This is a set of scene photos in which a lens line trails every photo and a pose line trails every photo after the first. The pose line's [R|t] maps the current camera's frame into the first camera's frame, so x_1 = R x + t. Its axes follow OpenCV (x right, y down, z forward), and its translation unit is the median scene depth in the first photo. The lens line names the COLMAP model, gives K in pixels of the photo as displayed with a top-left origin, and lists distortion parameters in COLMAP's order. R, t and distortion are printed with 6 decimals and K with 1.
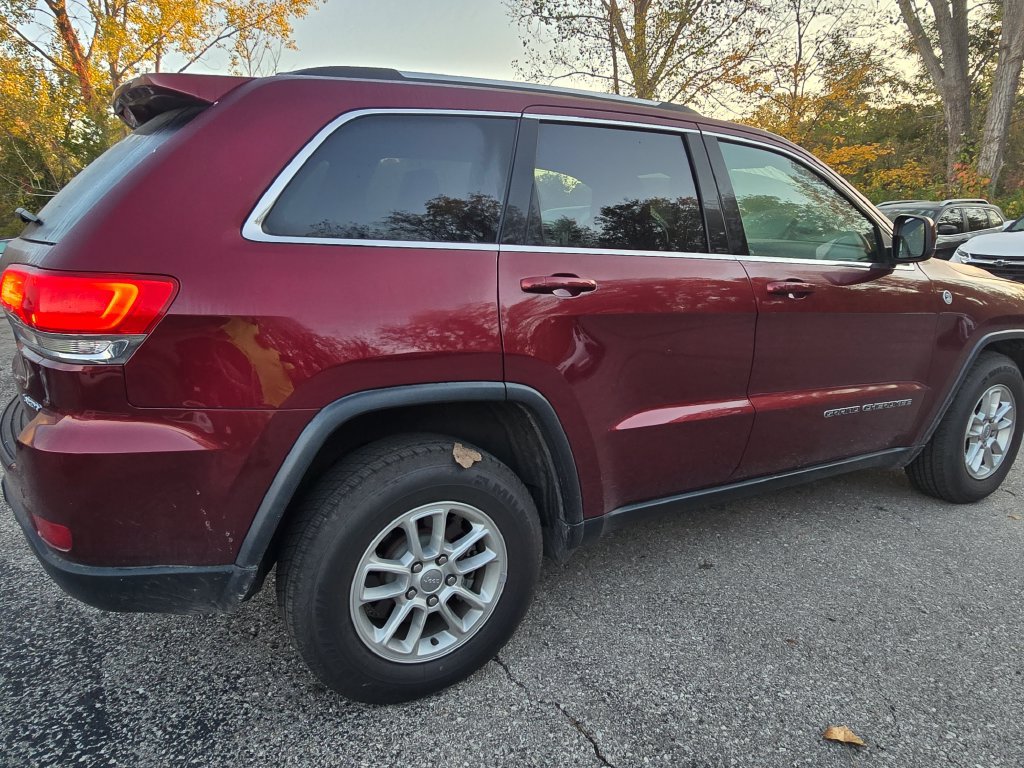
lens RADIAL K [[724.8, 0, 515.6], [0, 724.8, 383.5], [0, 0, 1]] dist [0.001900, -0.000163]
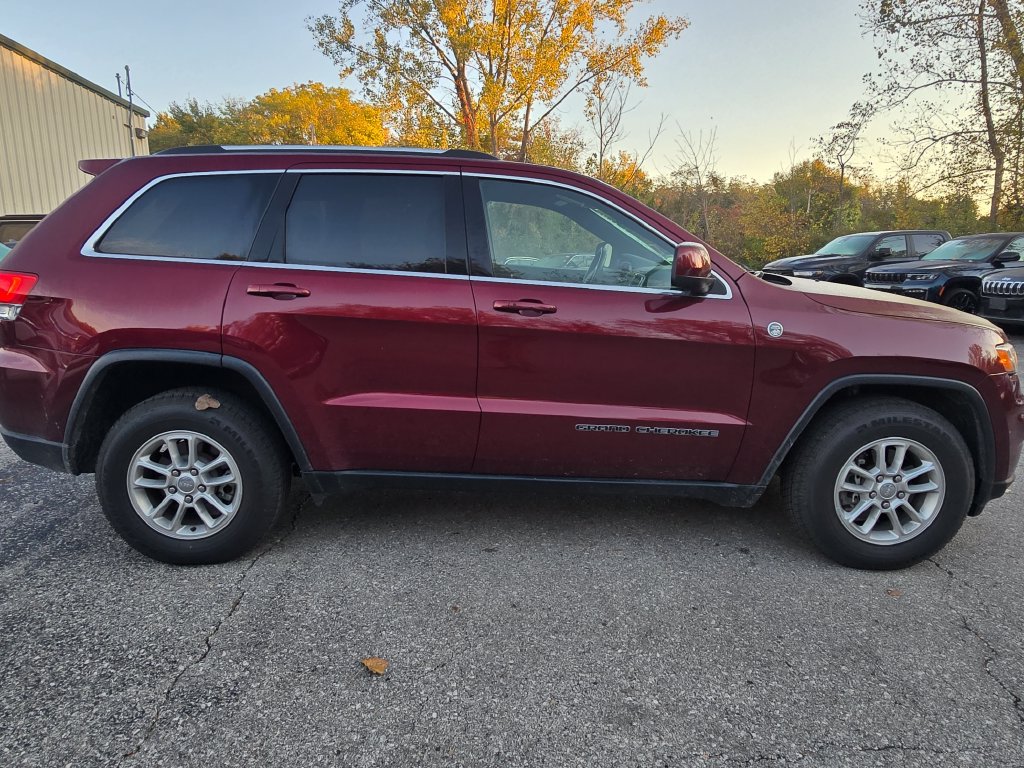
lens RADIAL K [[724.8, 0, 515.6], [0, 724.8, 383.5], [0, 0, 1]] dist [0.001900, -0.000163]
pose [[0.864460, 0.100847, -0.492483, 0.713211], [-0.116772, 0.993157, -0.001600, -0.006926], [0.488952, 0.058891, 0.870321, 0.013156]]
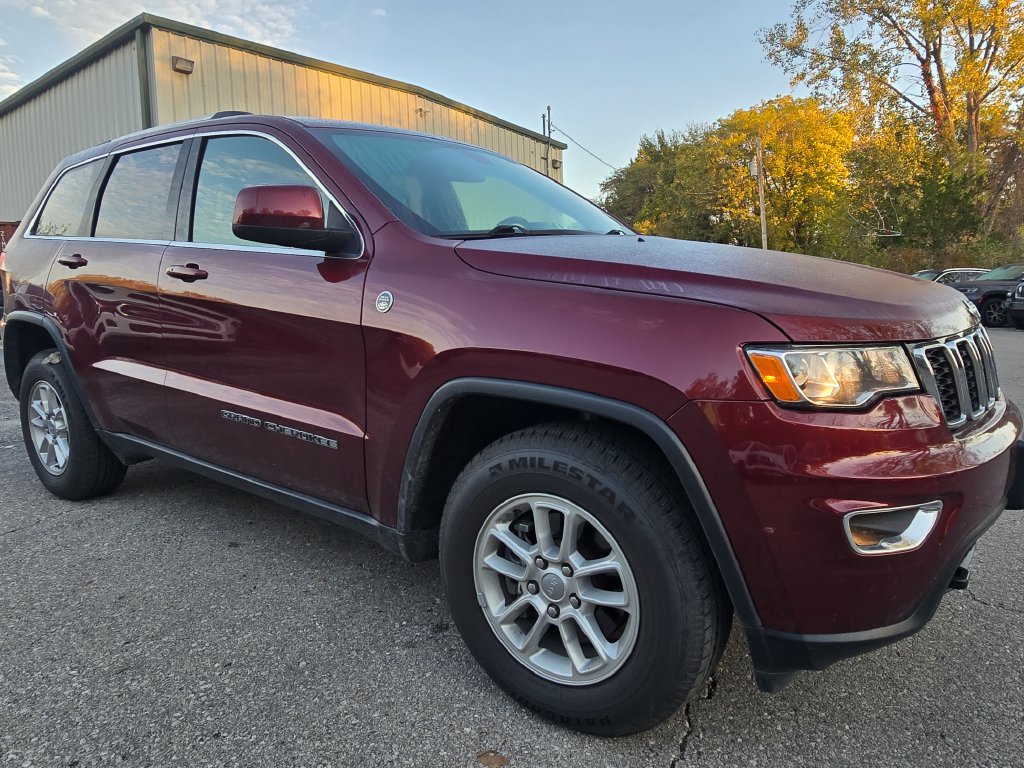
lens RADIAL K [[724.8, 0, 515.6], [0, 724.8, 383.5], [0, 0, 1]] dist [0.001900, -0.000163]
pose [[0.358129, 0.140436, -0.923050, 1.140117], [-0.193699, 0.978290, 0.073688, -0.107822], [0.913359, 0.152404, 0.377556, 0.807674]]
